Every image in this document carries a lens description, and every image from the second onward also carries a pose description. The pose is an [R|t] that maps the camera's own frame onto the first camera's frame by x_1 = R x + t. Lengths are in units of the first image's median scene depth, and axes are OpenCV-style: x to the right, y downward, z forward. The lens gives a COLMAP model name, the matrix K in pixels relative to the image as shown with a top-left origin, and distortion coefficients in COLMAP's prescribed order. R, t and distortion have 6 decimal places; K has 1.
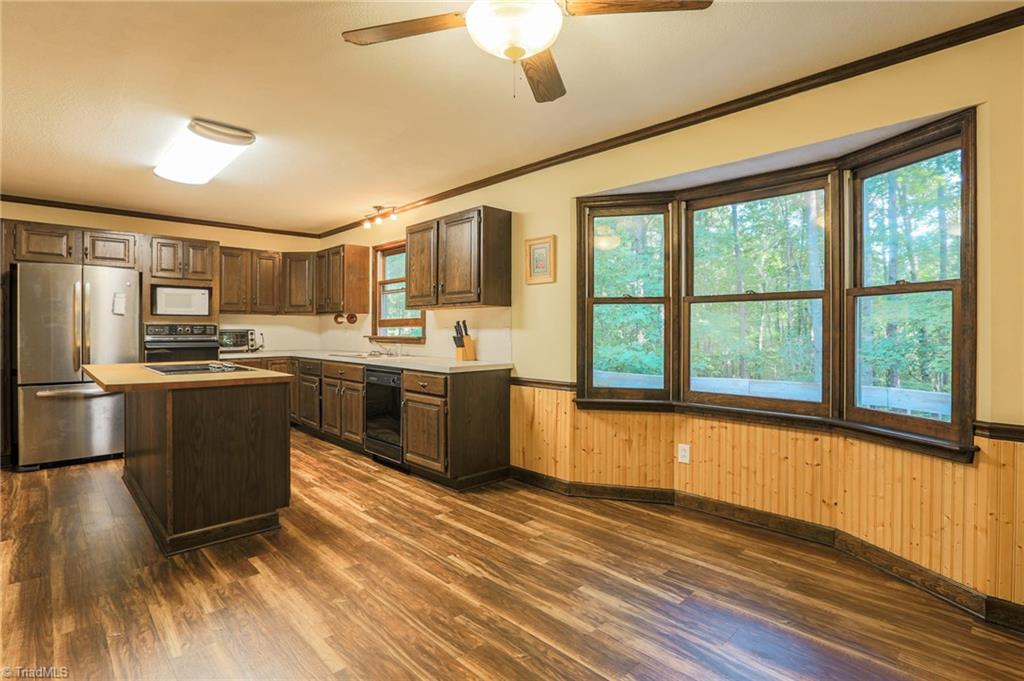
lens RADIAL K [[509.9, 0, 506.7], [0, 509.9, 331.5], [0, 0, 1]] dist [-0.045060, 0.015118]
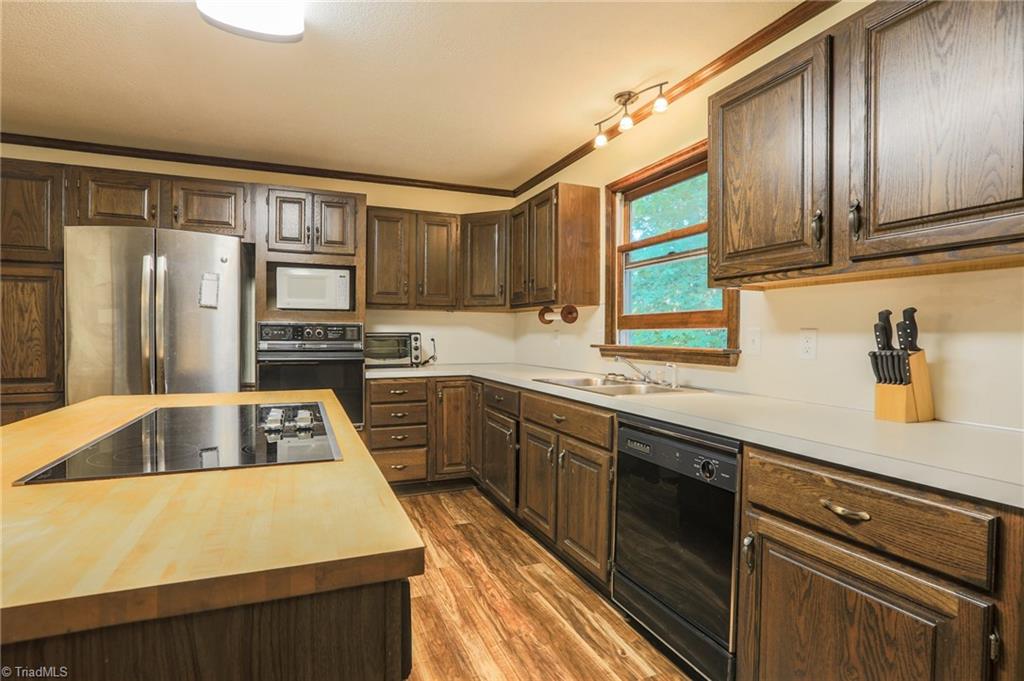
lens RADIAL K [[509.9, 0, 503.6], [0, 509.9, 341.7], [0, 0, 1]] dist [-0.045060, 0.015118]
pose [[0.934412, 0.009997, -0.356055, -0.194375], [-0.005959, 0.999905, 0.012434, -0.001231], [0.356145, -0.009497, 0.934382, 0.500078]]
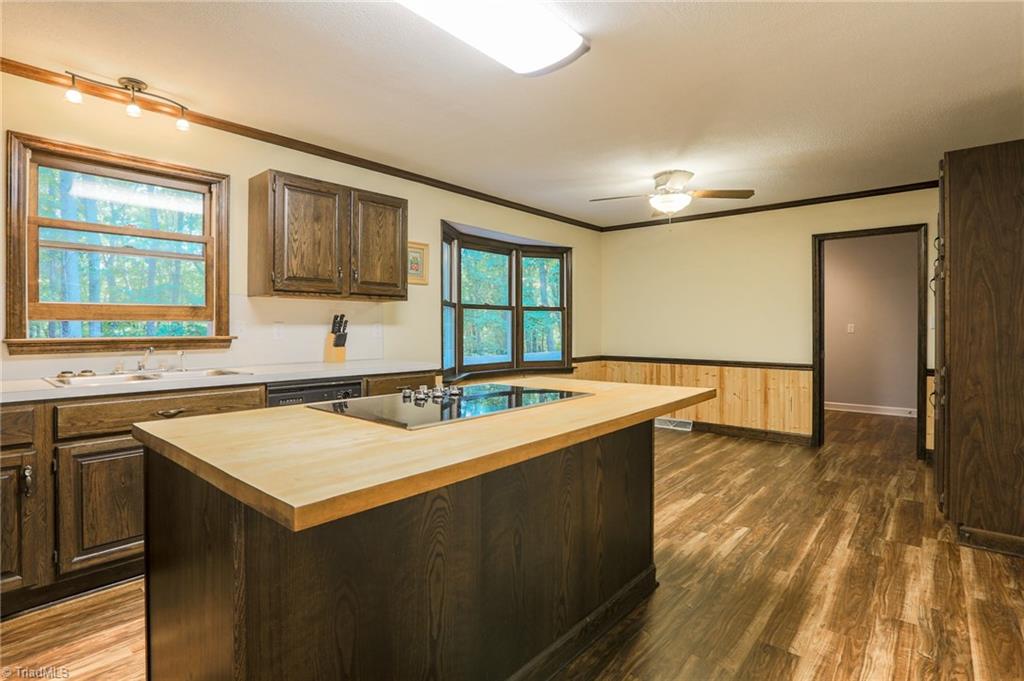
lens RADIAL K [[509.9, 0, 483.9], [0, 509.9, 324.0], [0, 0, 1]] dist [-0.045060, 0.015118]
pose [[-0.083952, 0.003906, 0.996462, -0.815202], [0.001433, 0.999992, -0.003799, -0.002533], [-0.996469, 0.001109, -0.083957, 0.728704]]
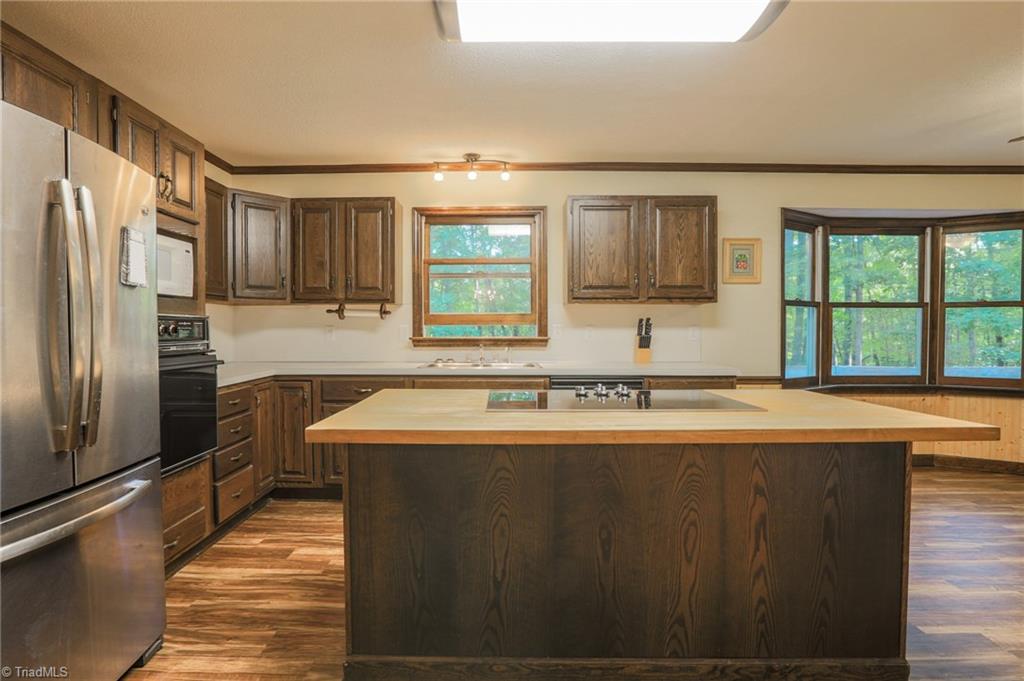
lens RADIAL K [[509.9, 0, 496.3], [0, 509.9, 340.1], [0, 0, 1]] dist [-0.045060, 0.015118]
pose [[0.689469, -0.017190, 0.724111, -0.786752], [0.002521, 0.999769, 0.021333, -0.002442], [-0.724311, -0.012883, 0.689353, 0.506556]]
